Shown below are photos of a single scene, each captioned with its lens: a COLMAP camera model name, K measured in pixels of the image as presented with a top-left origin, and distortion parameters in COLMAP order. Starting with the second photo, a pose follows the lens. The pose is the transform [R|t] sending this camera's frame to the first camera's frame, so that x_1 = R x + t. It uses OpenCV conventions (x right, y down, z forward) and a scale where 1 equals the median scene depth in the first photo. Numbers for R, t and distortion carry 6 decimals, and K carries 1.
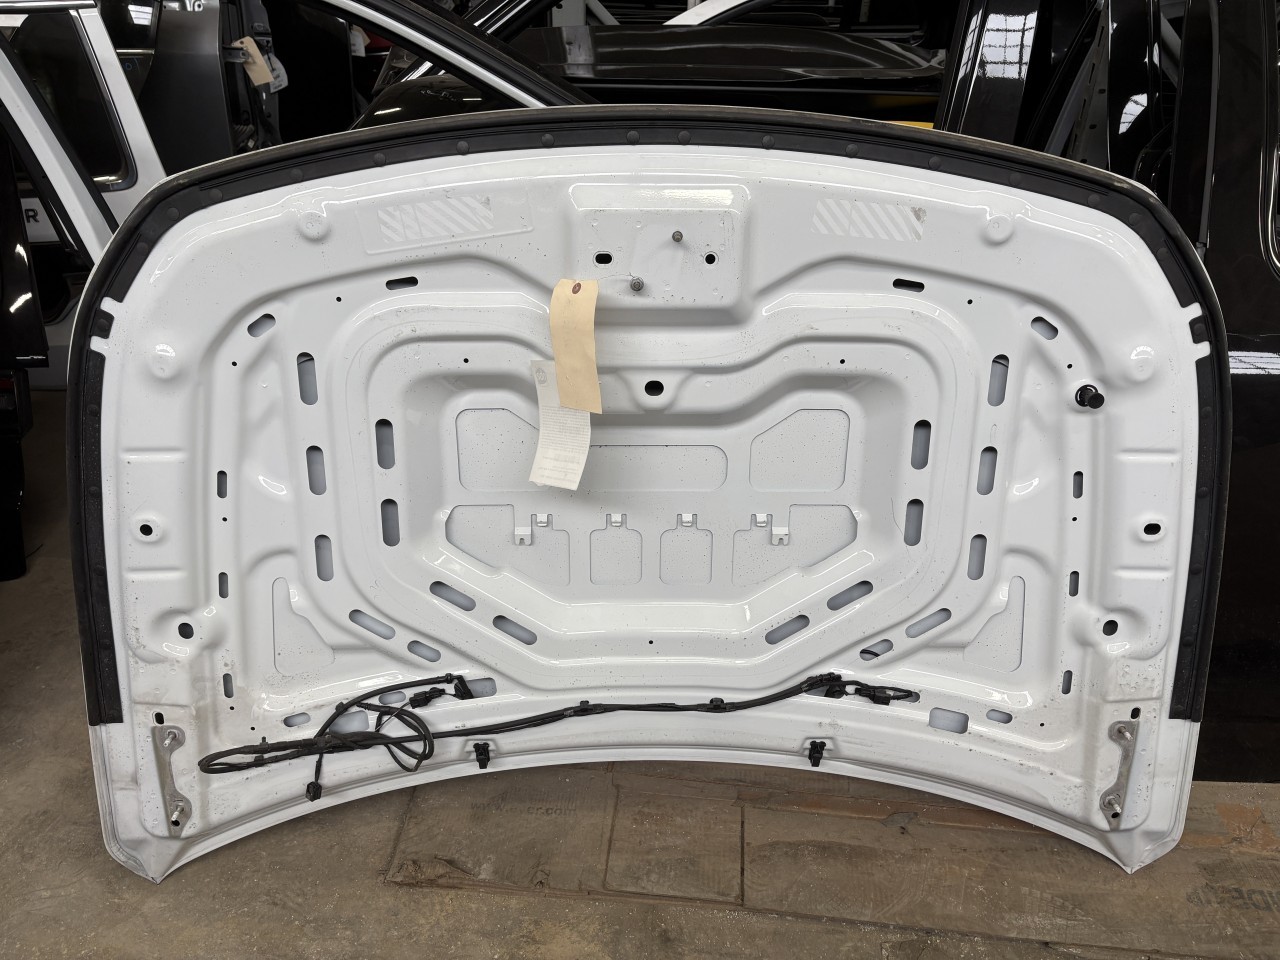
lens RADIAL K [[976.7, 0, 640.0], [0, 976.7, 480.0], [0, 0, 1]] dist [0.007504, -0.002106]
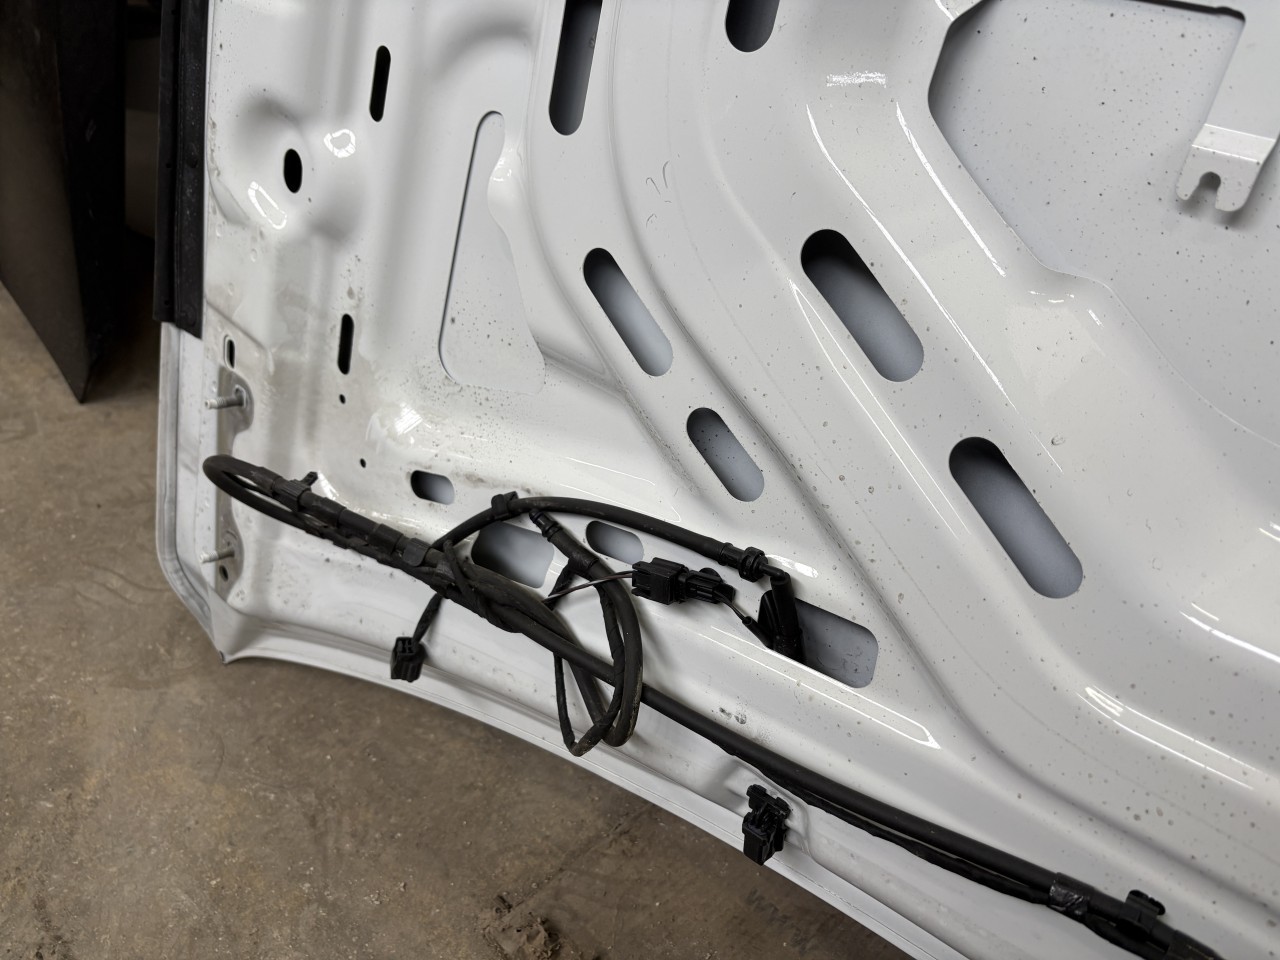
lens RADIAL K [[976.7, 0, 640.0], [0, 976.7, 480.0], [0, 0, 1]] dist [0.007504, -0.002106]
pose [[0.726086, 0.414859, -0.548354, -0.060179], [-0.391102, 0.905091, 0.166884, 0.142142], [0.565543, 0.093290, 0.819425, 0.729586]]
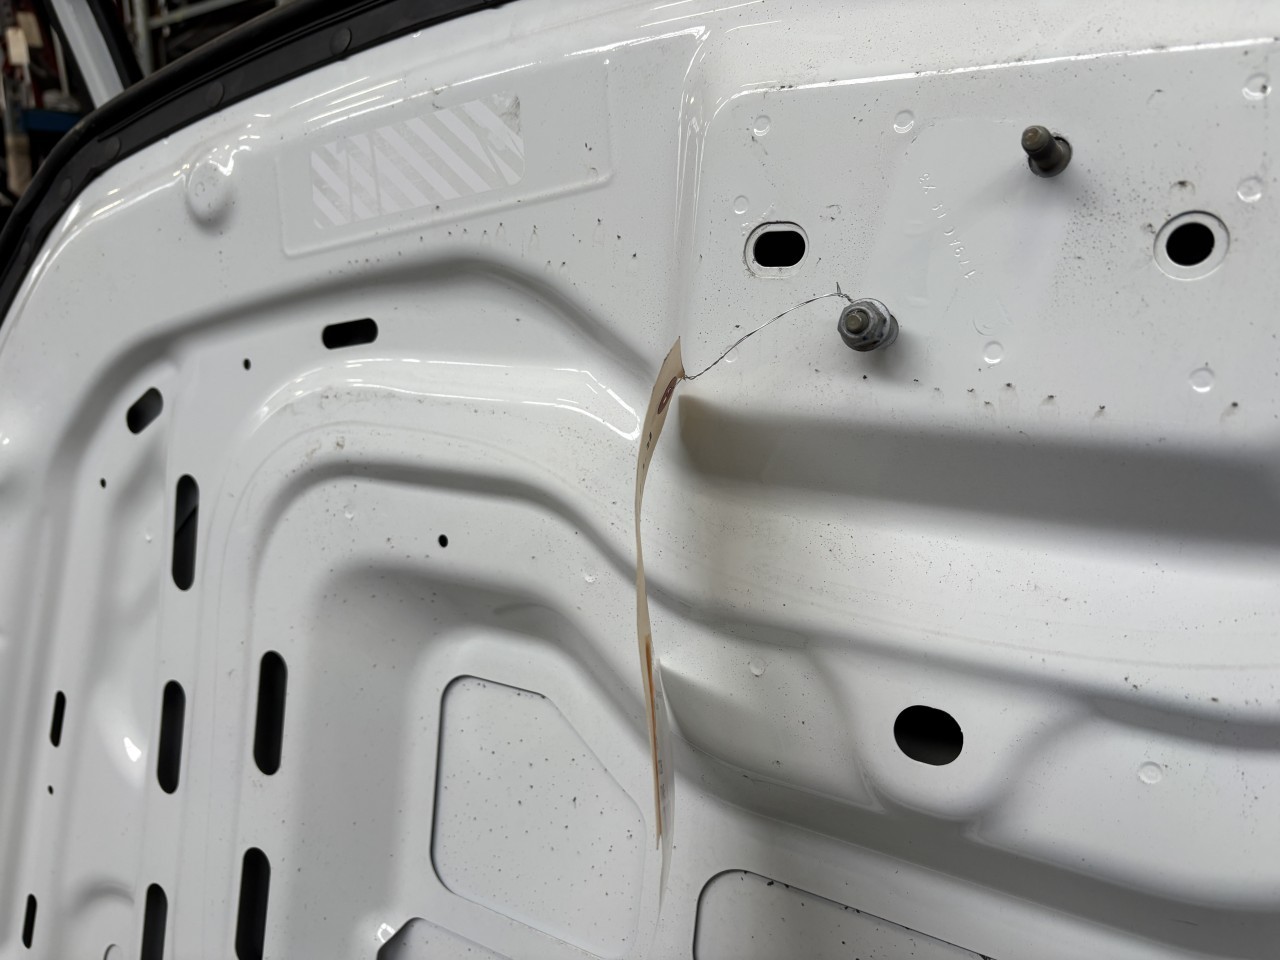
lens RADIAL K [[976.7, 0, 640.0], [0, 976.7, 480.0], [0, 0, 1]] dist [0.007504, -0.002106]
pose [[0.833680, 0.101934, -0.542759, 0.081974], [-0.272674, 0.930639, -0.244049, -0.065273], [0.480236, 0.351455, 0.803650, 0.651645]]
